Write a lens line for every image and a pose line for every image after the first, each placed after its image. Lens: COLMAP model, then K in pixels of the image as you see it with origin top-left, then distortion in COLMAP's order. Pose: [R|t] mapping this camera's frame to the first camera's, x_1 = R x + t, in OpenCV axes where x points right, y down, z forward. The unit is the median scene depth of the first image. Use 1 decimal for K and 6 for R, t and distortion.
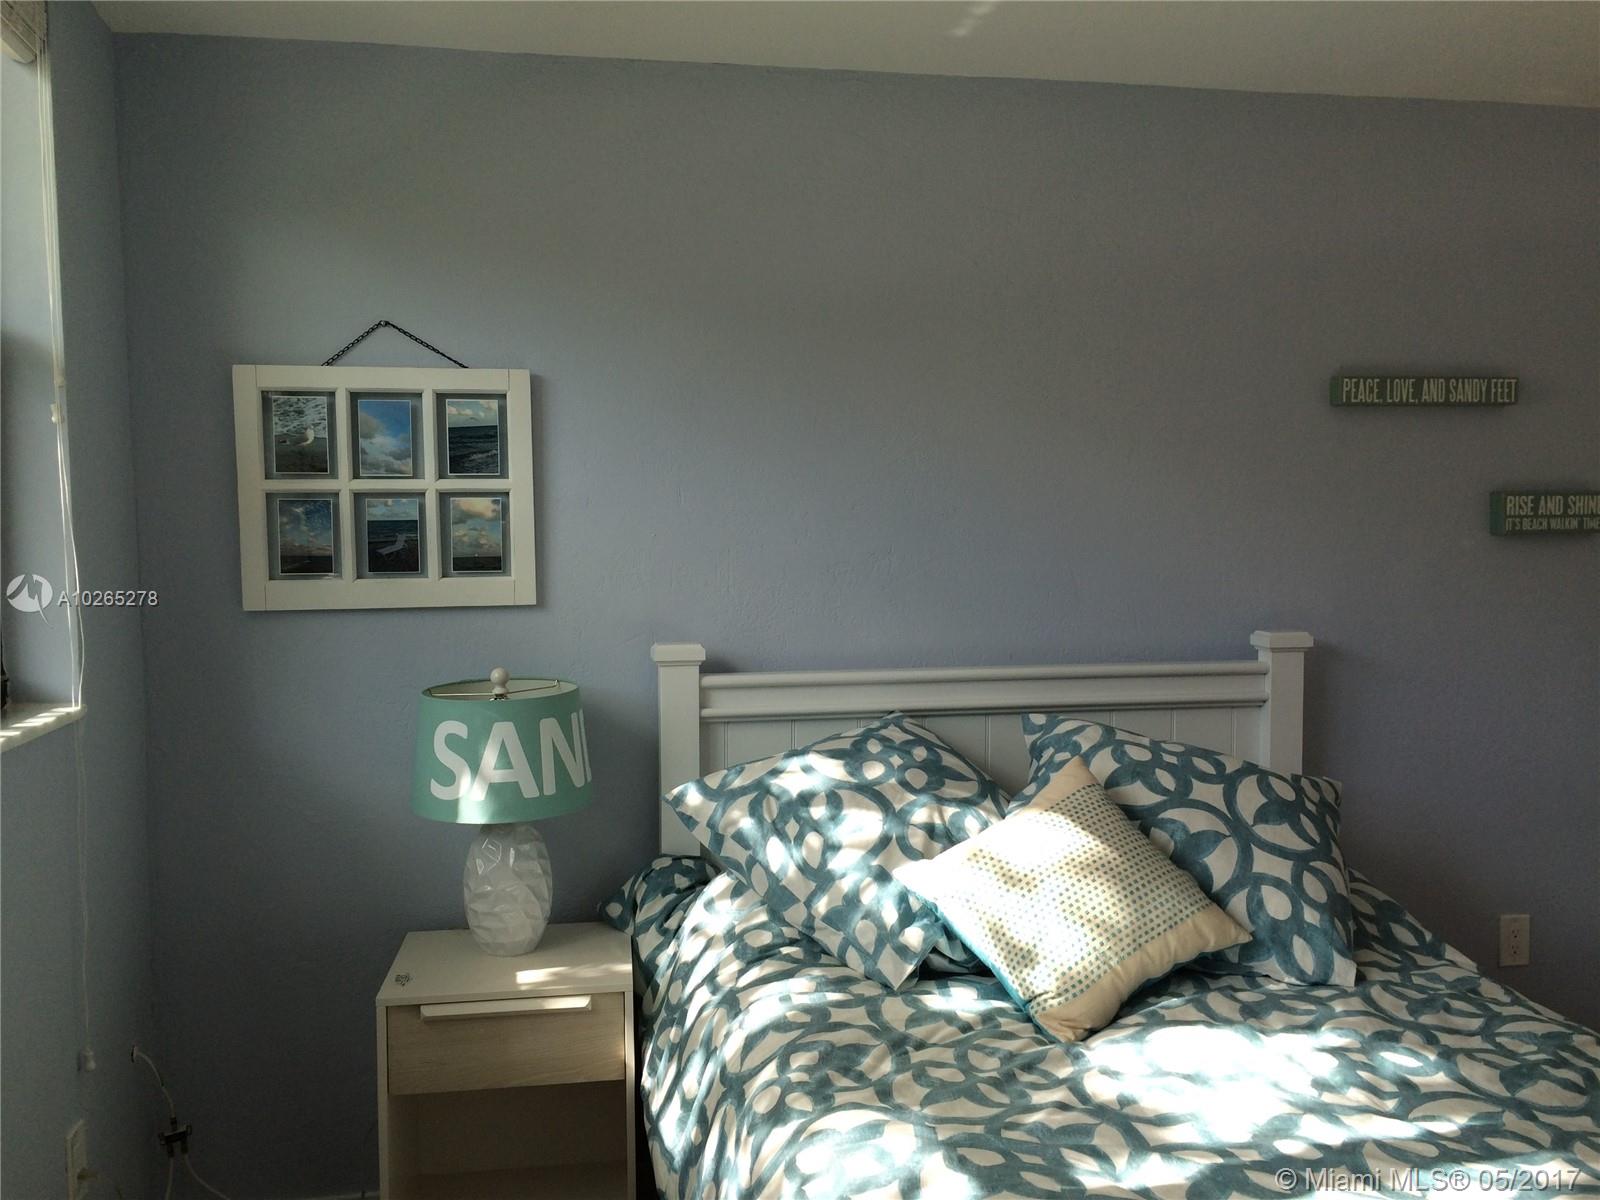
lens RADIAL K [[1374.2, 0, 796.2], [0, 1374.2, 604.1], [0, 0, 1]] dist [0.076781, -0.110391]
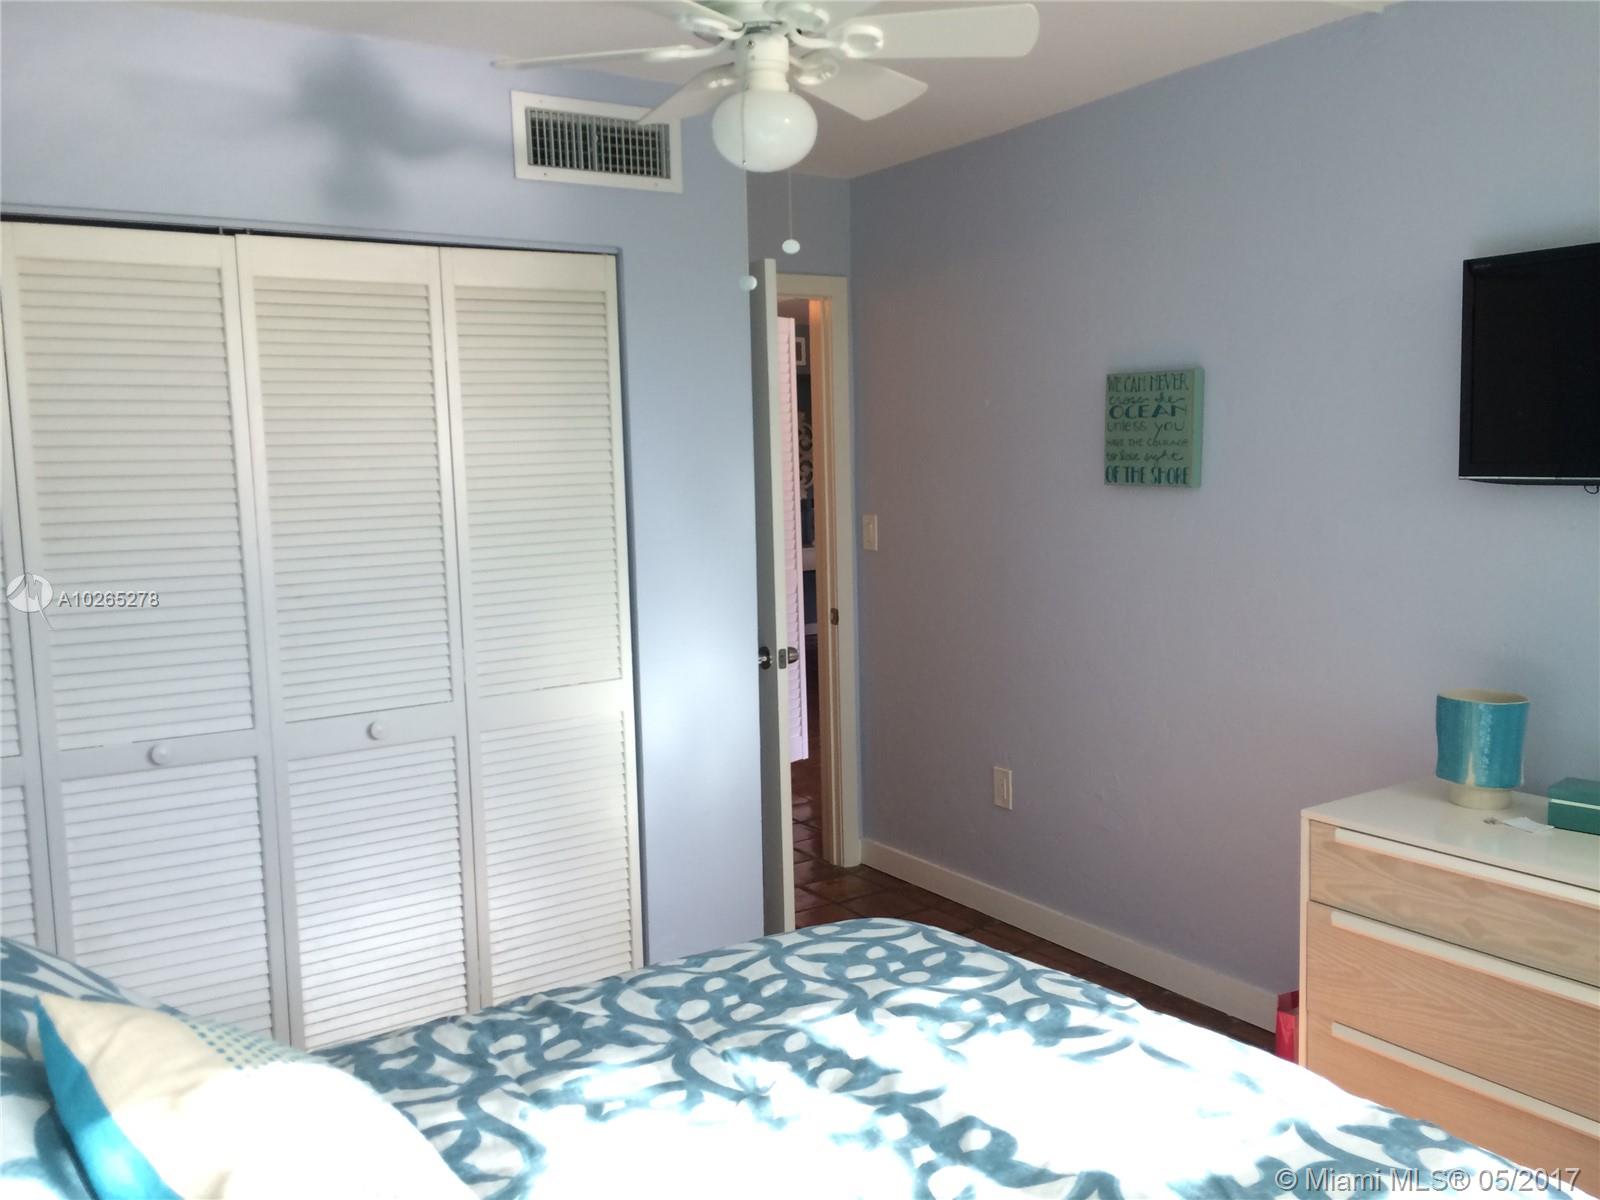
lens RADIAL K [[1374.2, 0, 796.2], [0, 1374.2, 604.1], [0, 0, 1]] dist [0.076781, -0.110391]
pose [[-0.367993, -0.079825, 0.926396, -0.412715], [0.093019, 0.988150, 0.122096, -0.069204], [-0.925164, 0.131103, -0.356206, 1.231534]]
